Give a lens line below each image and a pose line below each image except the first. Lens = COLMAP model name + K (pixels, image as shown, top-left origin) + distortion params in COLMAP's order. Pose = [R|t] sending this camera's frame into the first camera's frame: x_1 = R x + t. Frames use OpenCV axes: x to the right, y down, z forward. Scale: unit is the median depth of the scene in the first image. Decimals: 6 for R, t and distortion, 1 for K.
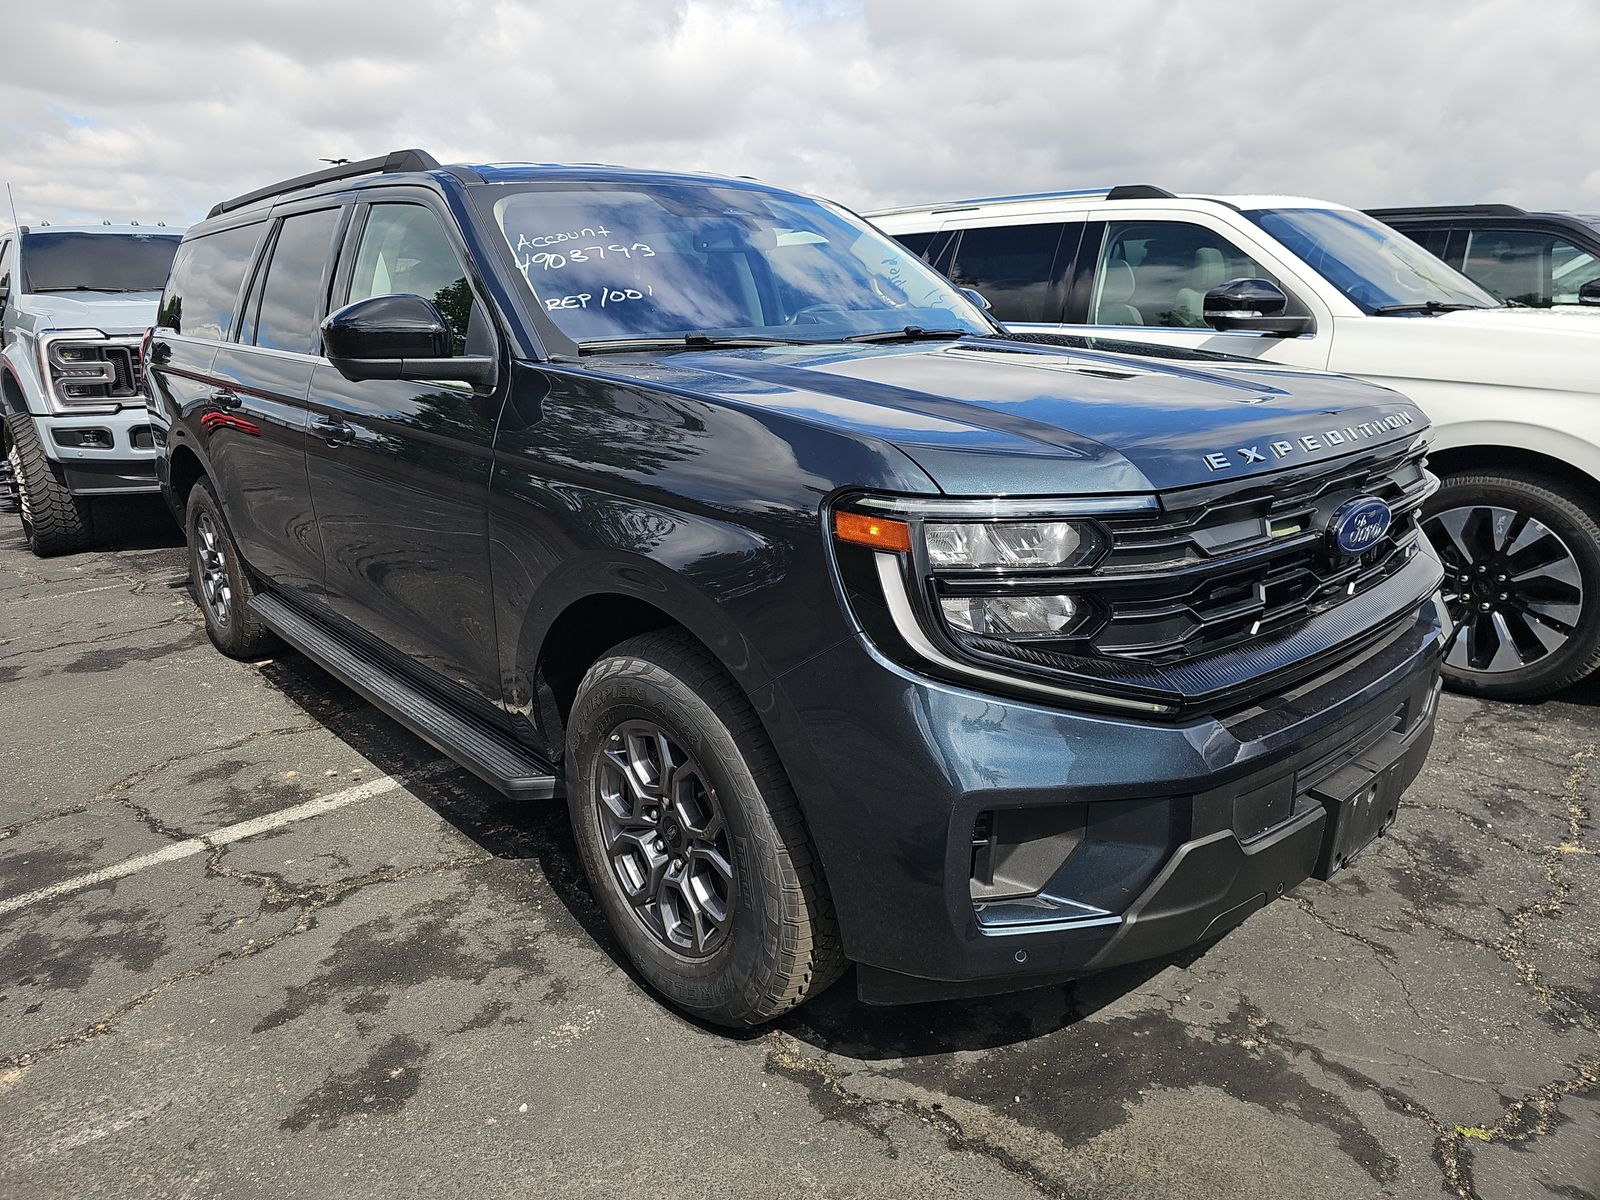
lens RADIAL K [[1091.5, 0, 800.0], [0, 1091.5, 600.0], [0, 0, 1]] dist [-0.005386, -0.001224]
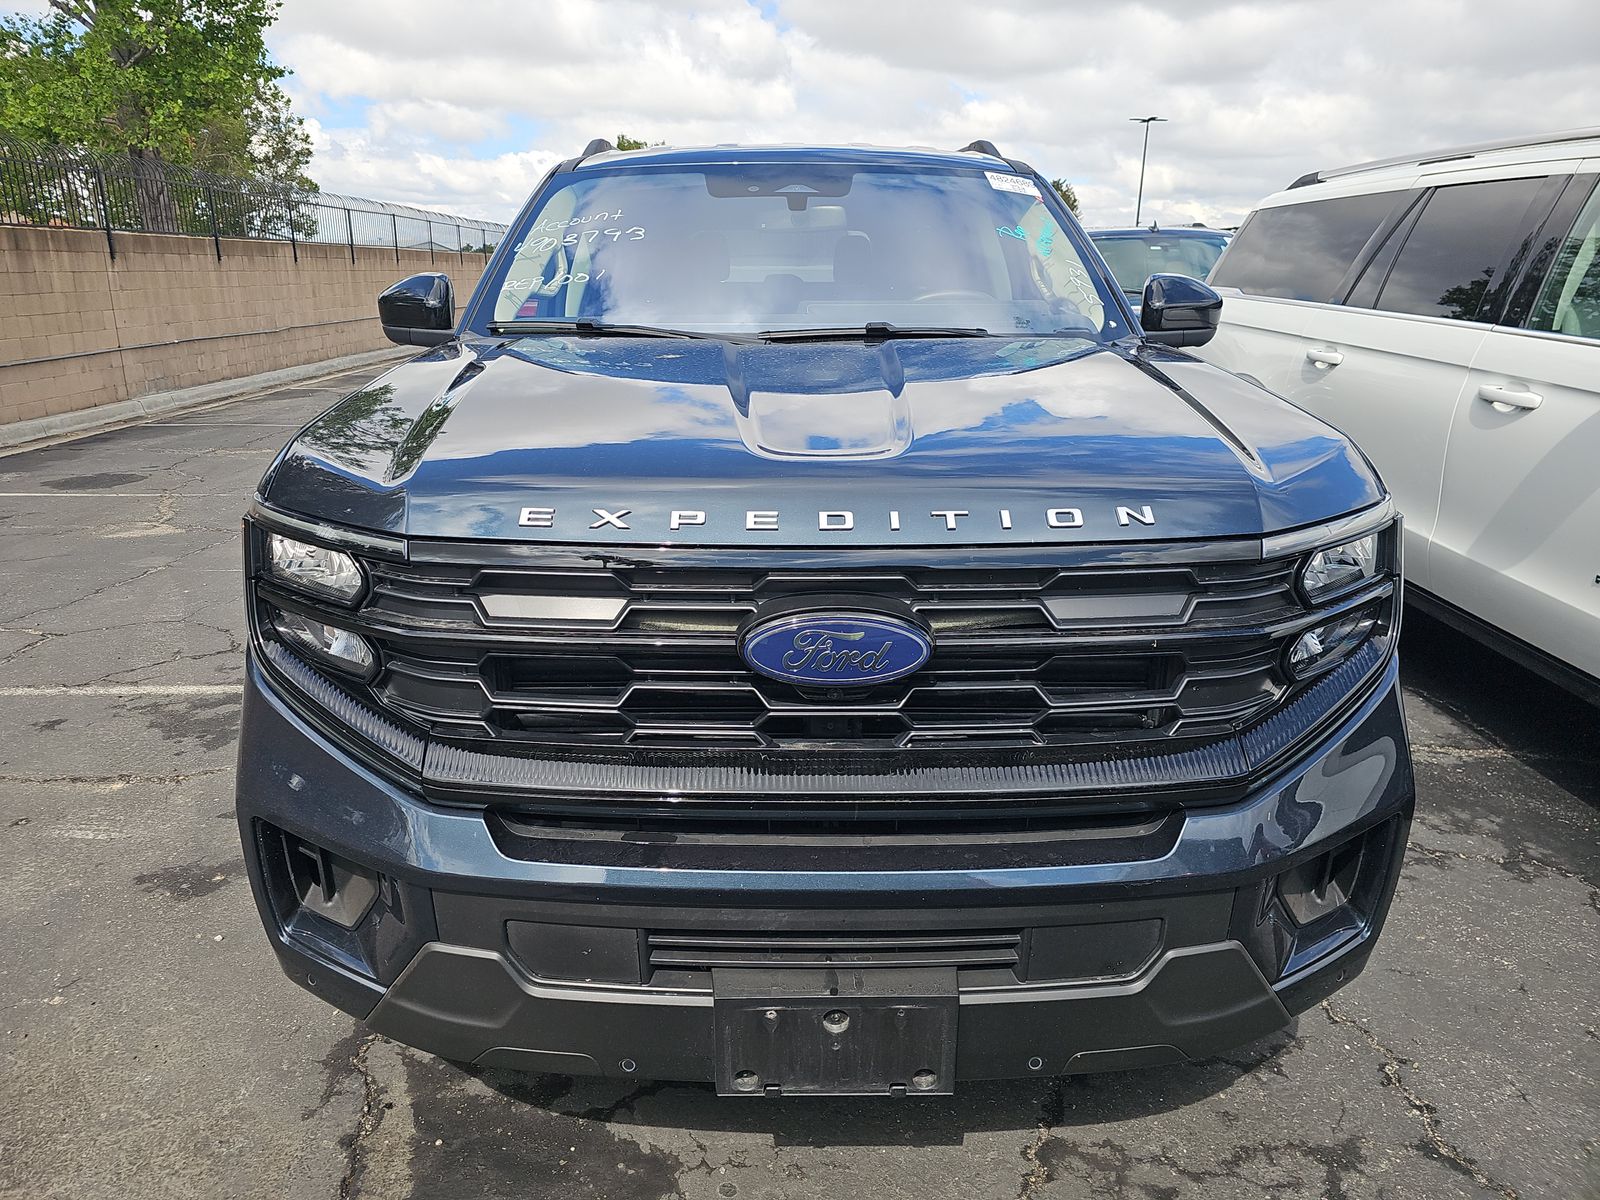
lens RADIAL K [[1063.4, 0, 783.2], [0, 1063.4, 608.3], [0, 0, 1]] dist [0.005705, -0.003204]
pose [[0.739644, 0.220565, -0.635828, 0.662064], [-0.186819, 0.974930, 0.120876, -0.135267], [0.646548, 0.029380, 0.762307, 0.315798]]
